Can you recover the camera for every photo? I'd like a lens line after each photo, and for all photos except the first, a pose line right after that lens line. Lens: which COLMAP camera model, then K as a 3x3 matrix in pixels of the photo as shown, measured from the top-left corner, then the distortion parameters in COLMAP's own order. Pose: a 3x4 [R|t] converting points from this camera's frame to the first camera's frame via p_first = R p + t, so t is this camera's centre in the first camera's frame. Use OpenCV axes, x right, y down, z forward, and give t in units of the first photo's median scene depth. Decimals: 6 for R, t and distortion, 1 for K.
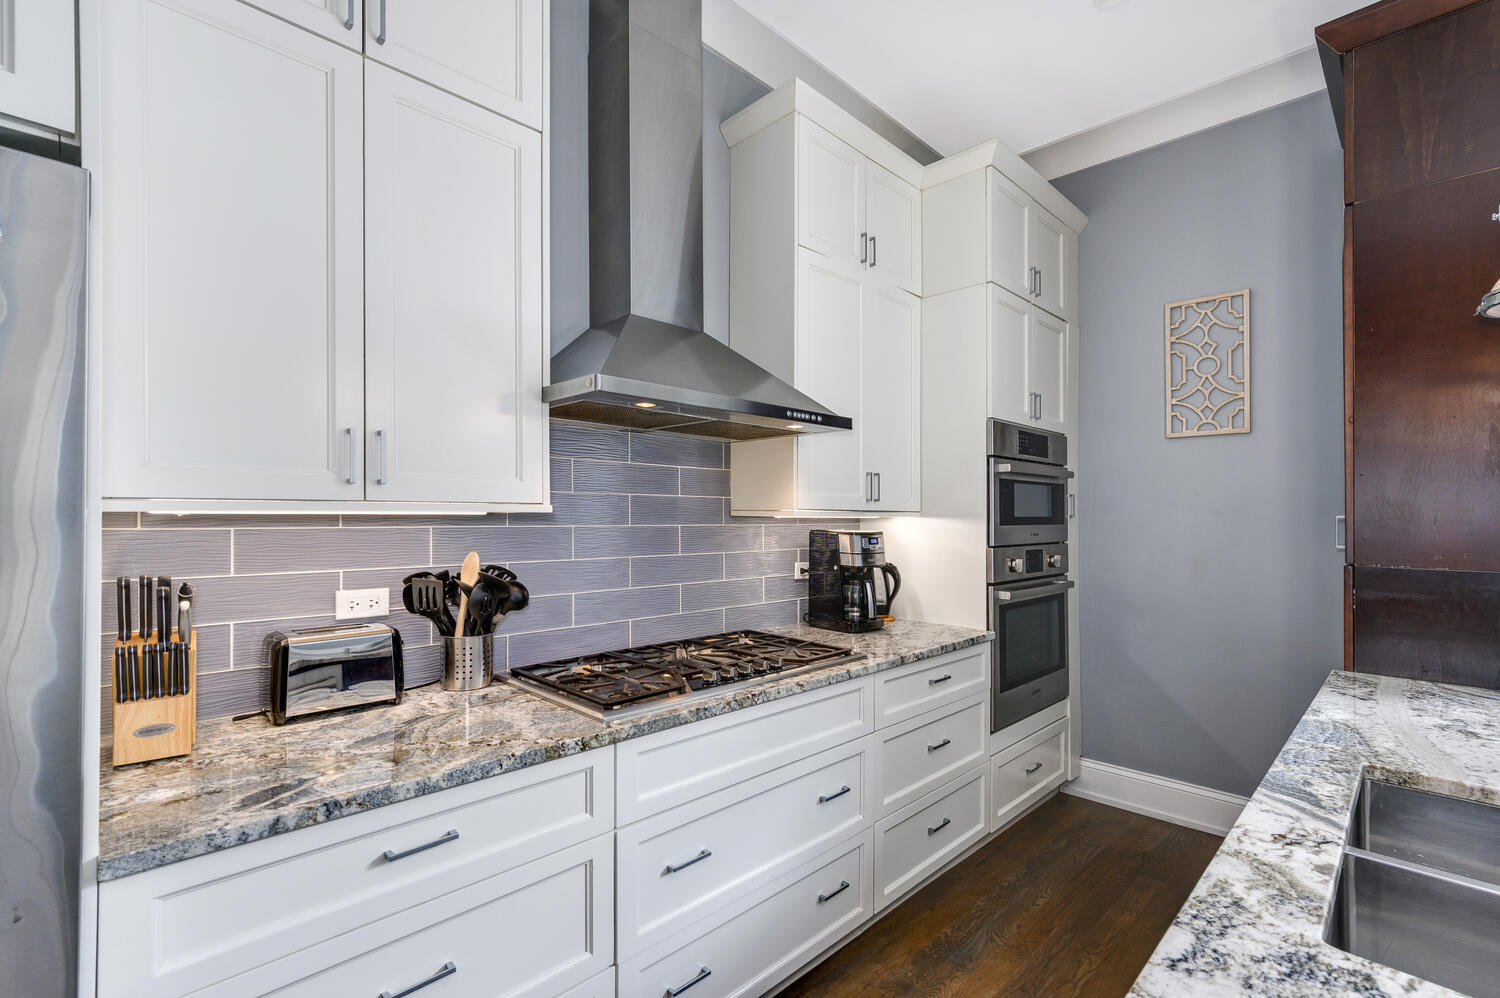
lens RADIAL K [[661.0, 0, 810.9], [0, 661.0, 511.7], [0, 0, 1]] dist [-0.001133, 0.001192]
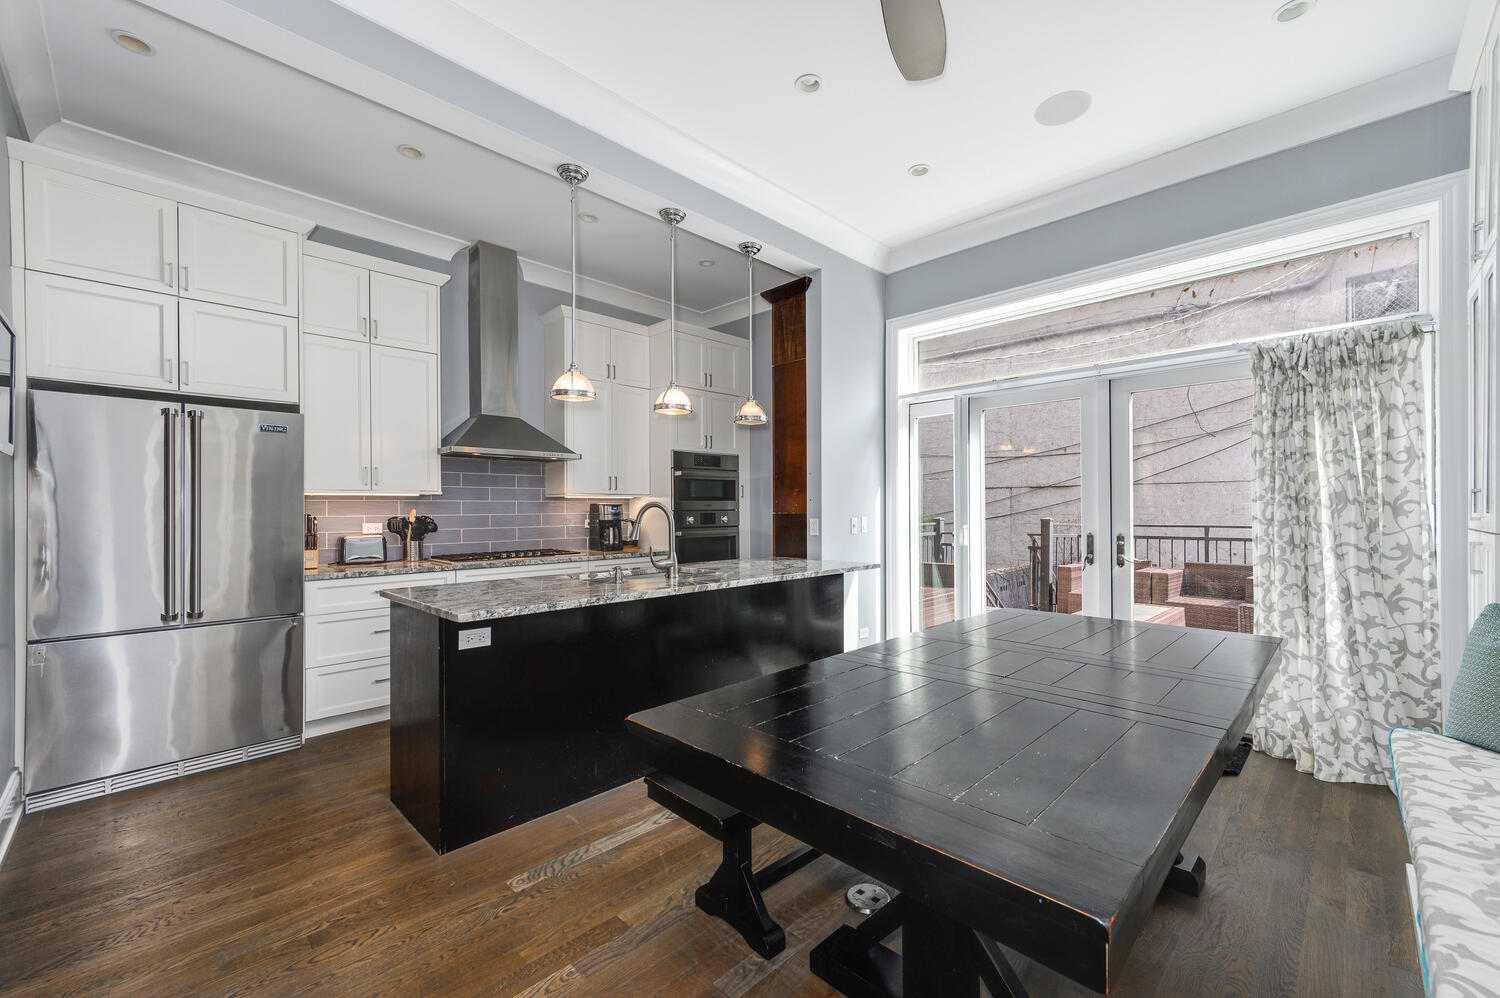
lens RADIAL K [[619.7, 0, 809.1], [0, 619.7, 500.9], [0, 0, 1]] dist [-0.001380, 0.000399]
pose [[0.999856, -0.009981, -0.013723, 0.780321], [0.009935, 0.999945, -0.003378, 0.034657], [0.013756, 0.003241, 0.999900, -1.032112]]
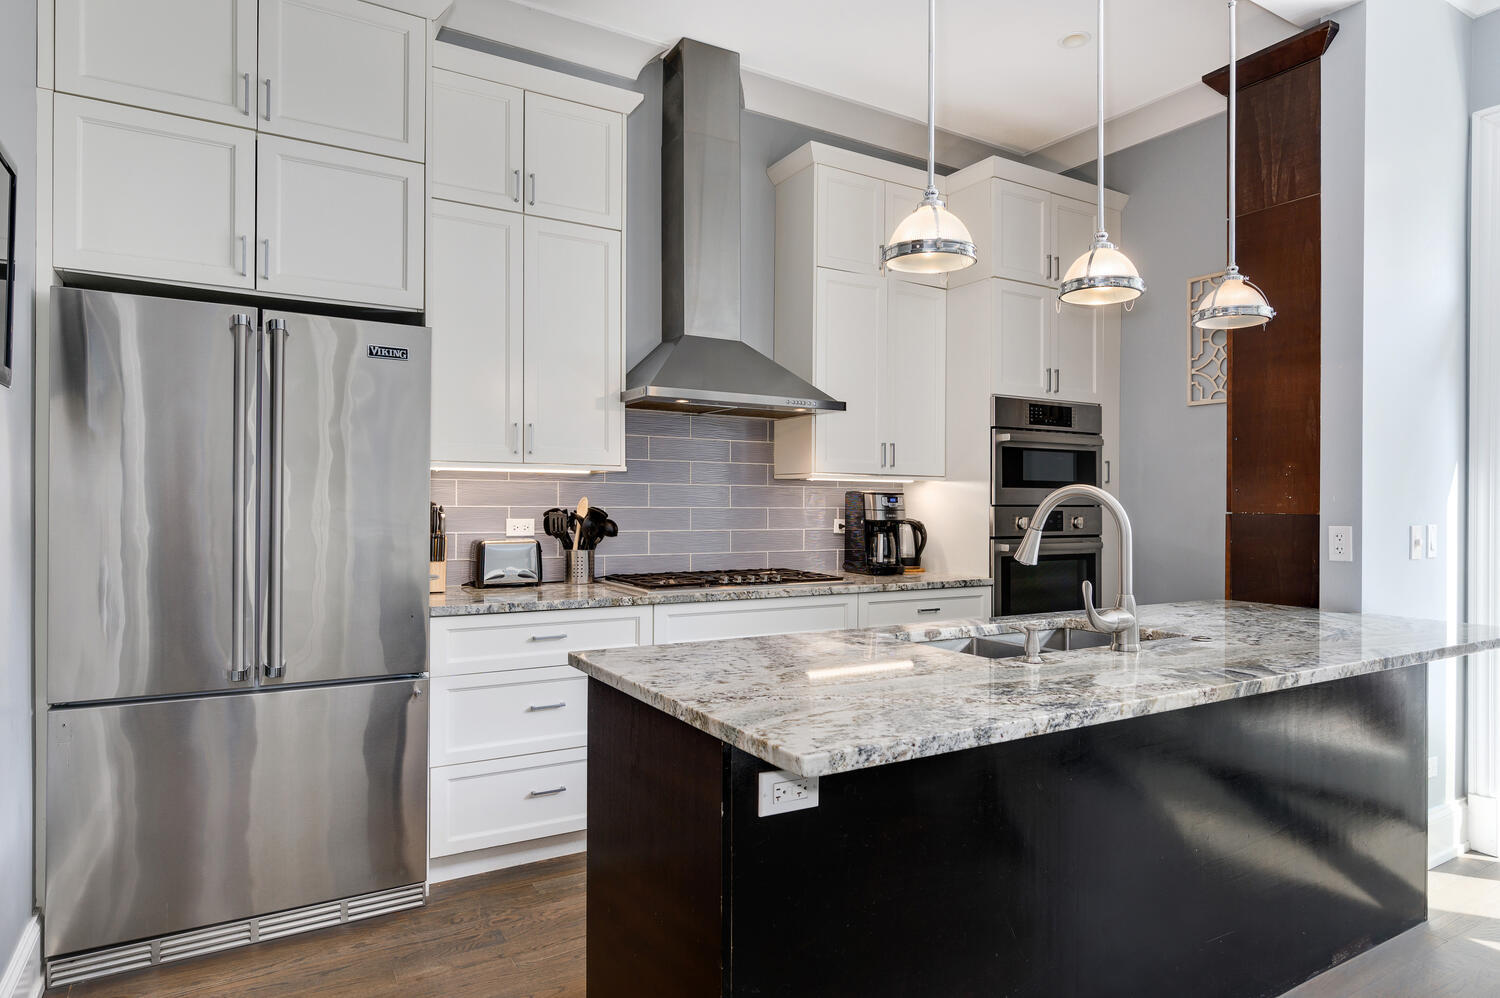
lens RADIAL K [[908.4, 0, 815.4], [0, 908.4, 497.8], [0, 0, 1]] dist [-0.009108, -0.007792]
pose [[0.964202, 0.002370, -0.265158, 0.418508], [-0.002288, 0.999997, 0.000616, 0.041683], [0.265159, 0.000012, 0.964205, -0.656752]]
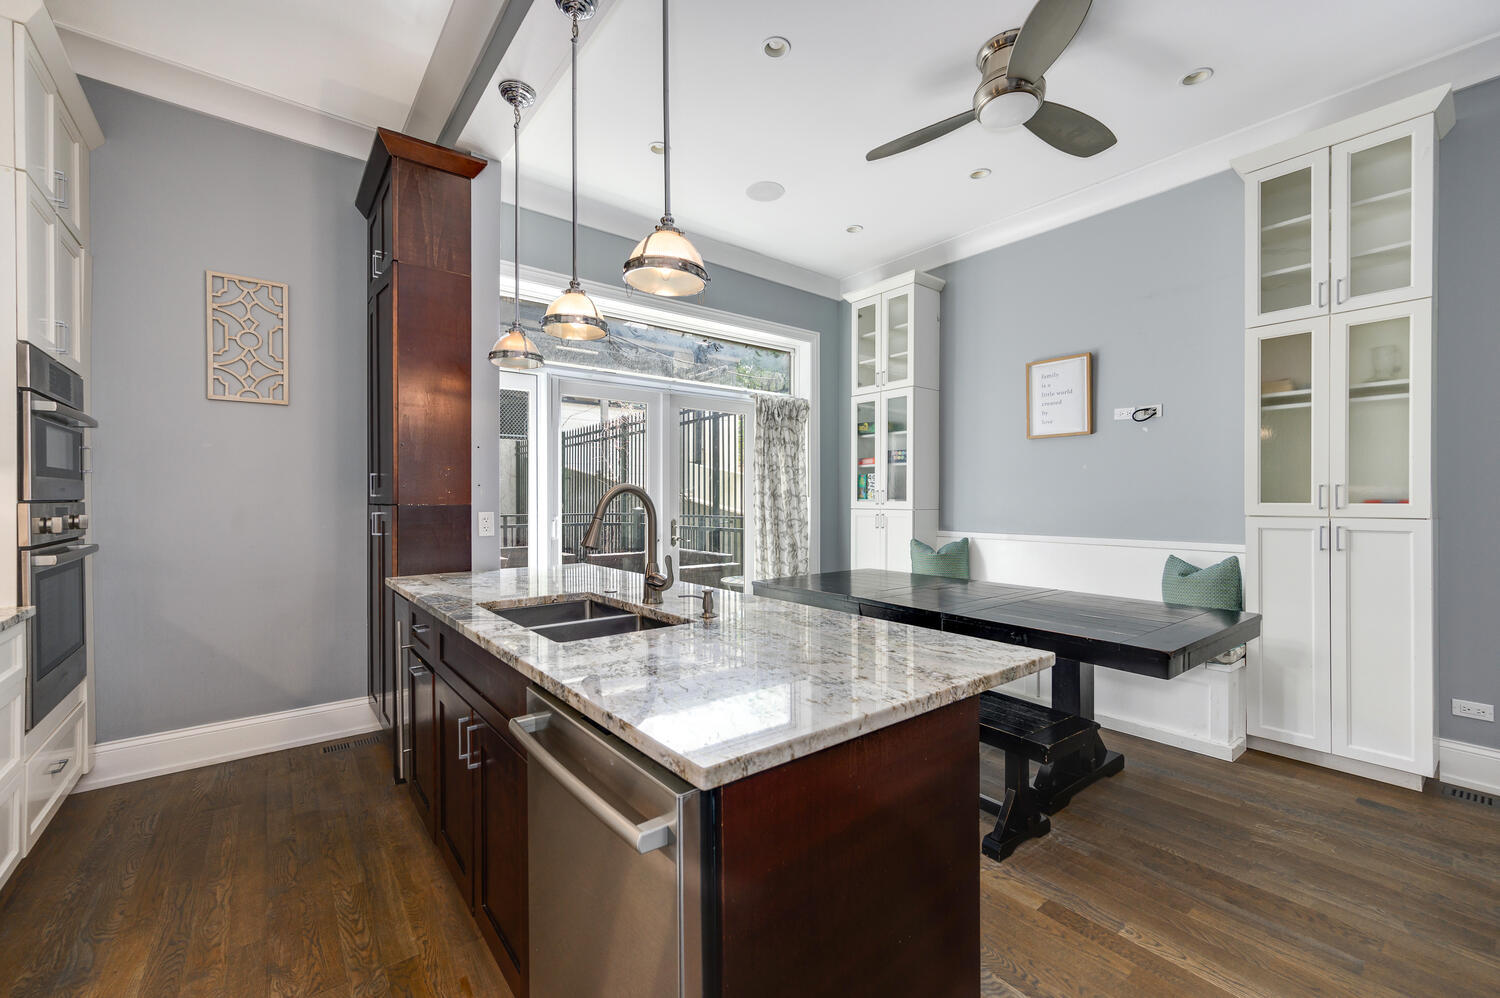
lens RADIAL K [[619.7, 0, 747.5], [0, 619.7, 497.7], [0, 0, 1]] dist [-0.001380, 0.000399]
pose [[0.155573, -0.003304, 0.987819, -0.355347], [-0.006292, 0.999971, 0.004336, 0.041516], [-0.987804, -0.006890, 0.155547, 0.014621]]
